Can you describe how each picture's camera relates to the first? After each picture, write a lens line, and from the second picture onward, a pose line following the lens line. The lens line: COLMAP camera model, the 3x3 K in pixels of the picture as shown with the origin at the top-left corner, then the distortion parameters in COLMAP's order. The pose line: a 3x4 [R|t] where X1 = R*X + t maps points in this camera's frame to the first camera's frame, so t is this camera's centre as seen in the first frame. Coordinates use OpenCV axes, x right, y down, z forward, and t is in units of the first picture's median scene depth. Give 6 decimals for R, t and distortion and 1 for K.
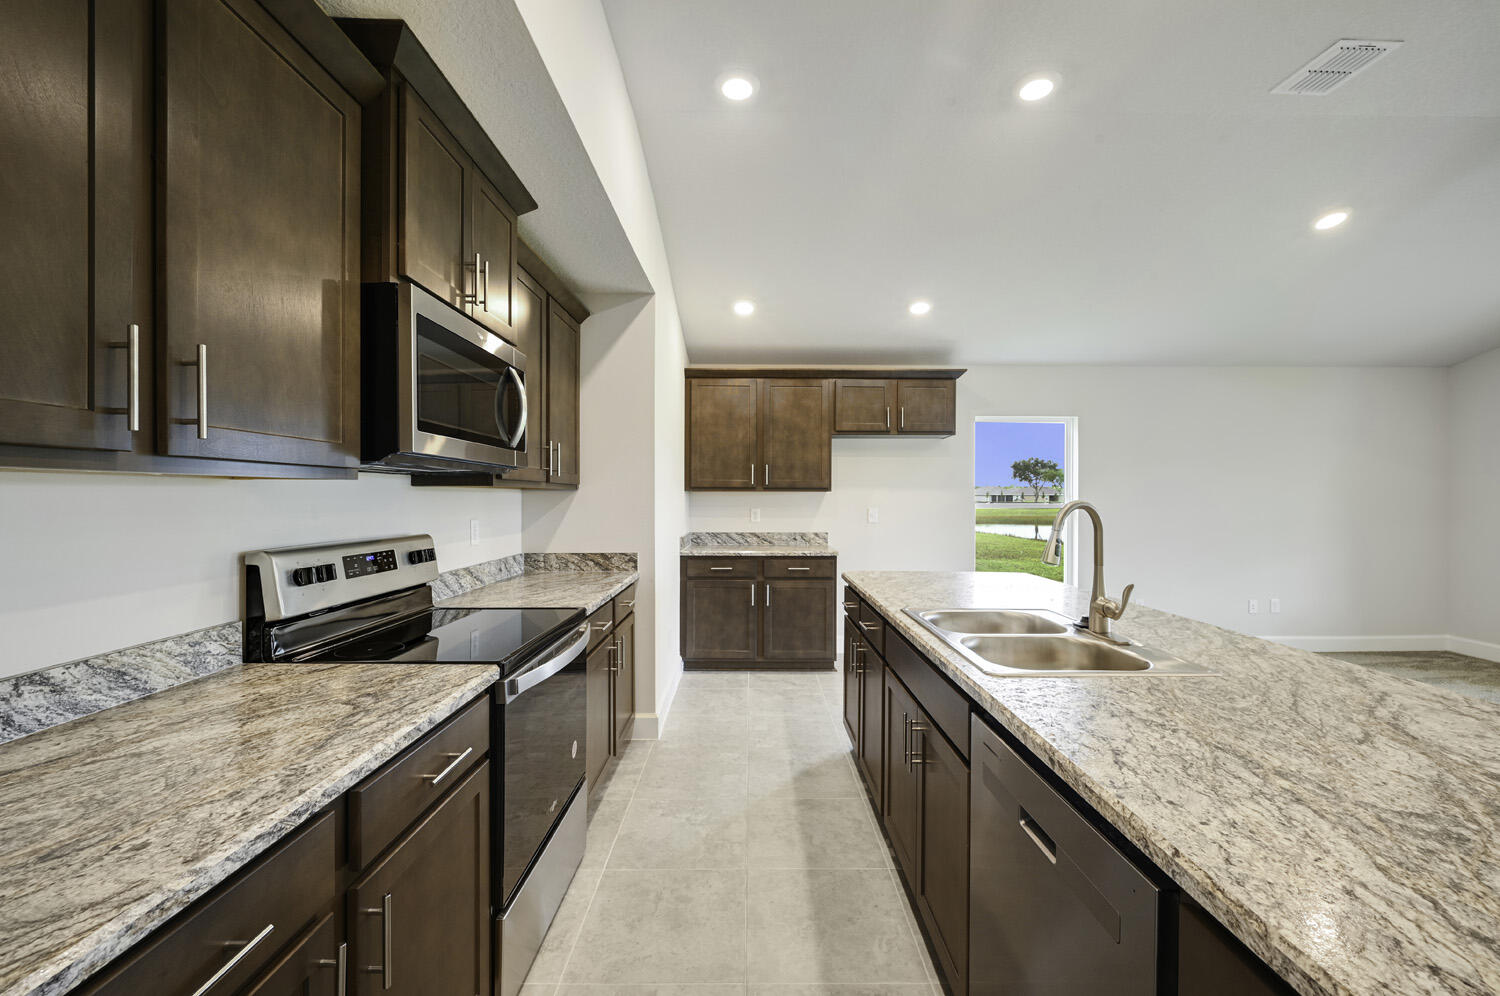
lens RADIAL K [[607.6, 0, 755.7], [0, 607.6, 498.8], [0, 0, 1]] dist [-0.000316, 0.000807]
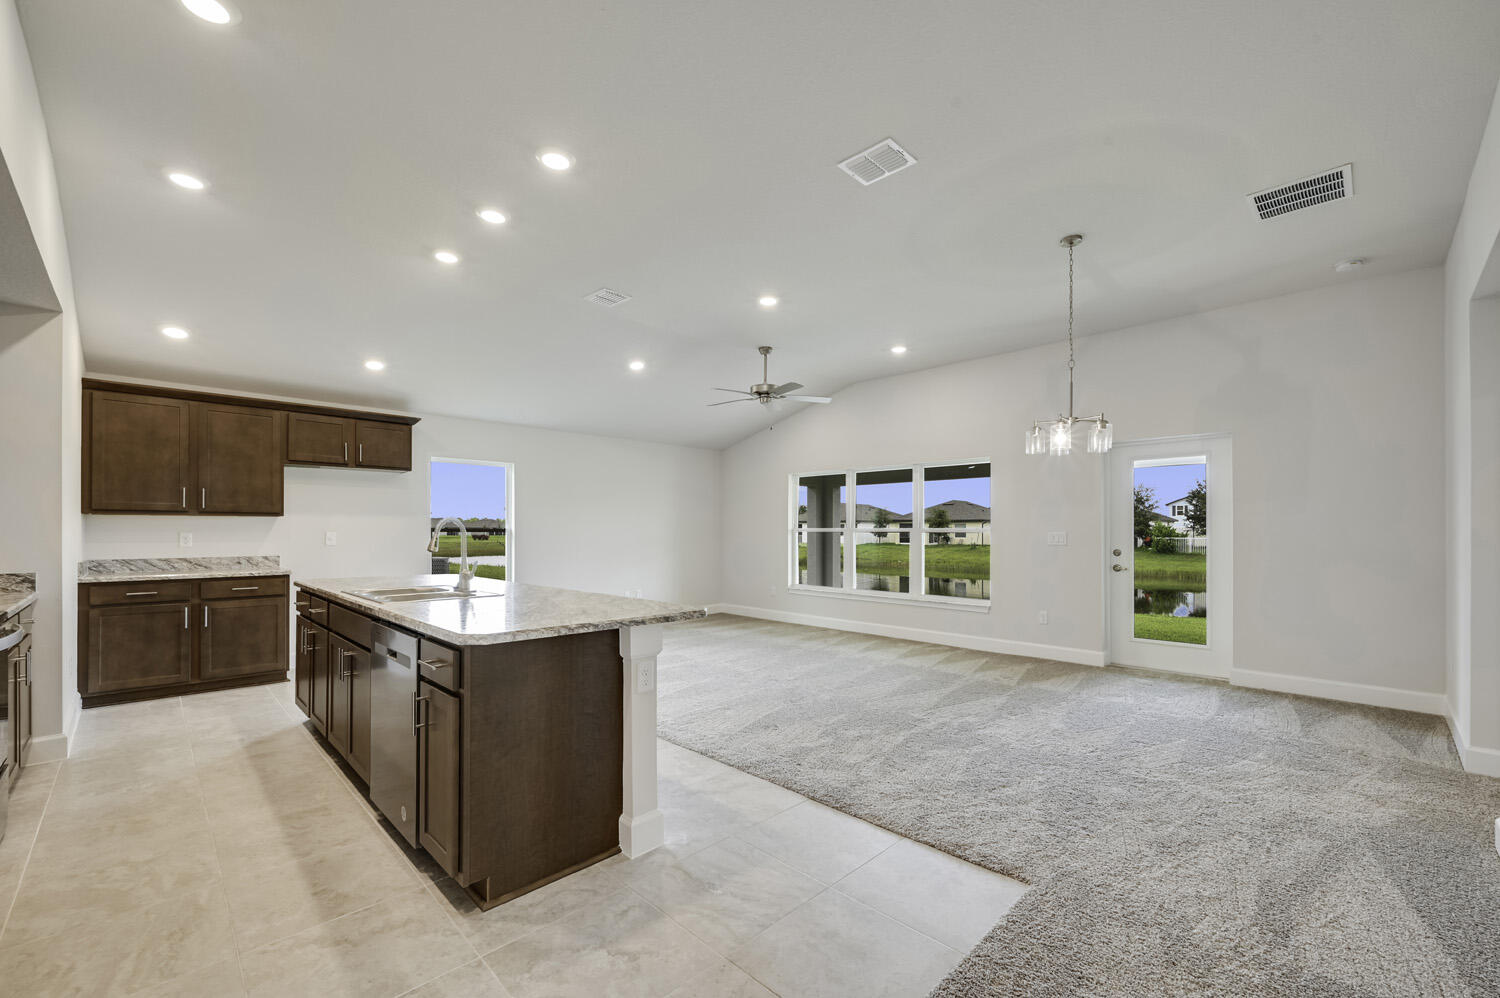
lens RADIAL K [[607.6, 0, 747.5], [0, 607.6, 531.0], [0, 0, 1]] dist [-0.000316, 0.000807]
pose [[0.714948, -0.000997, 0.699177, -0.042860], [0.001348, 0.999999, 0.000047, 0.016051], [-0.699176, 0.000909, 0.714949, -0.362104]]
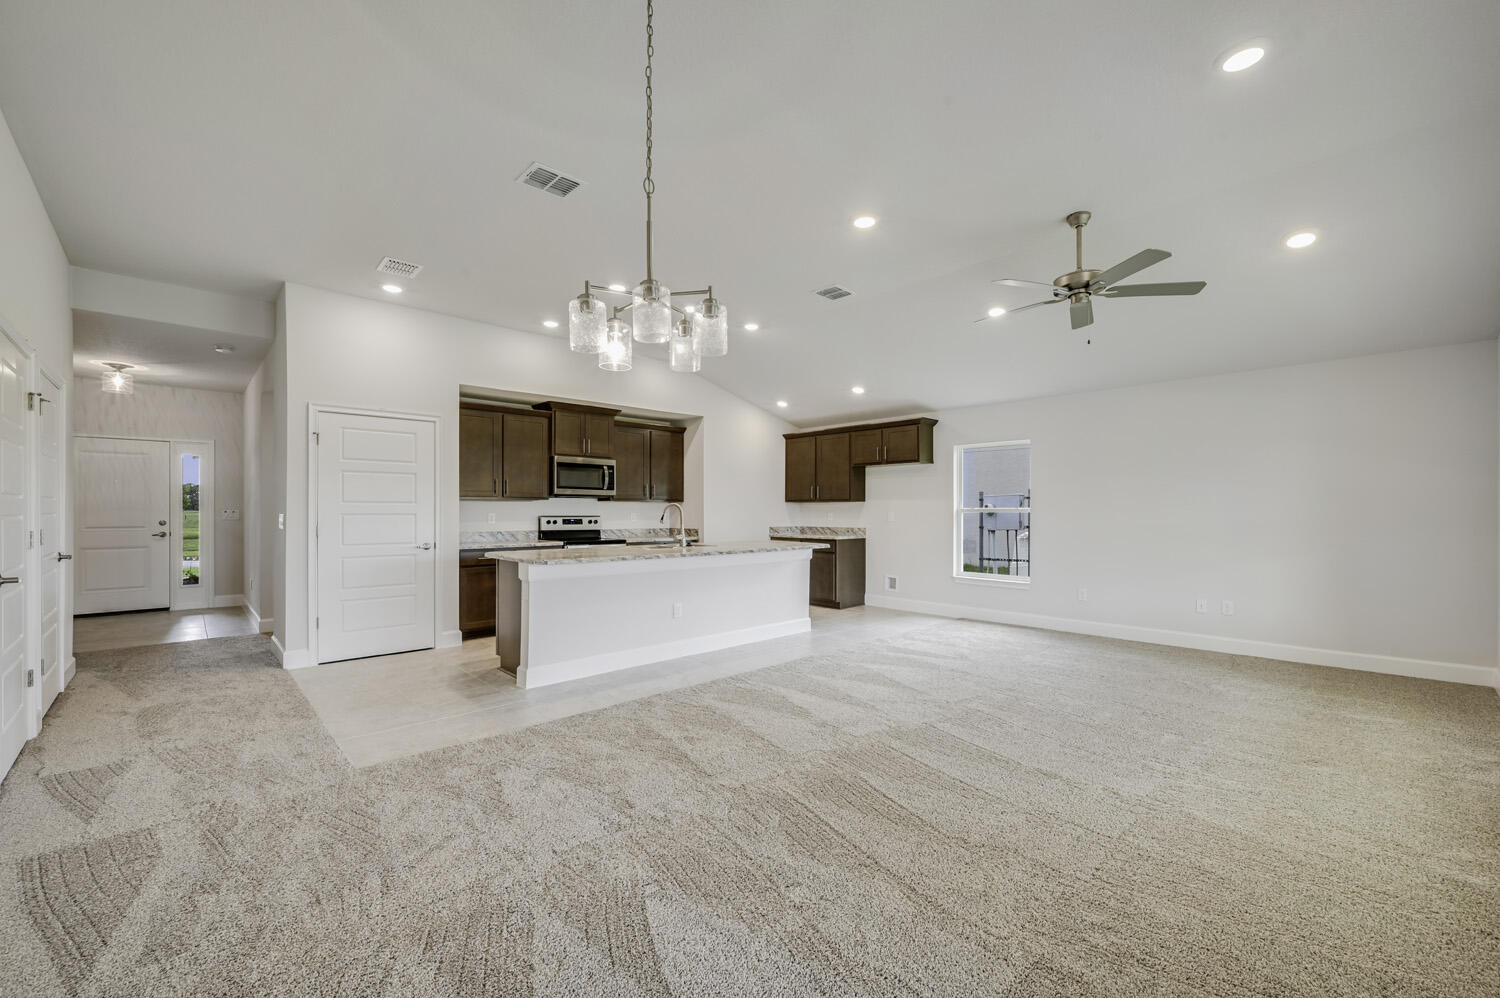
lens RADIAL K [[607.6, 0, 760.2], [0, 607.6, 509.8], [0, 0, 1]] dist [-0.000316, 0.000807]
pose [[0.678214, -0.005801, -0.734842, 1.211897], [-0.001672, 0.999954, -0.009436, 0.026834], [0.734863, 0.007629, 0.678173, -0.294876]]
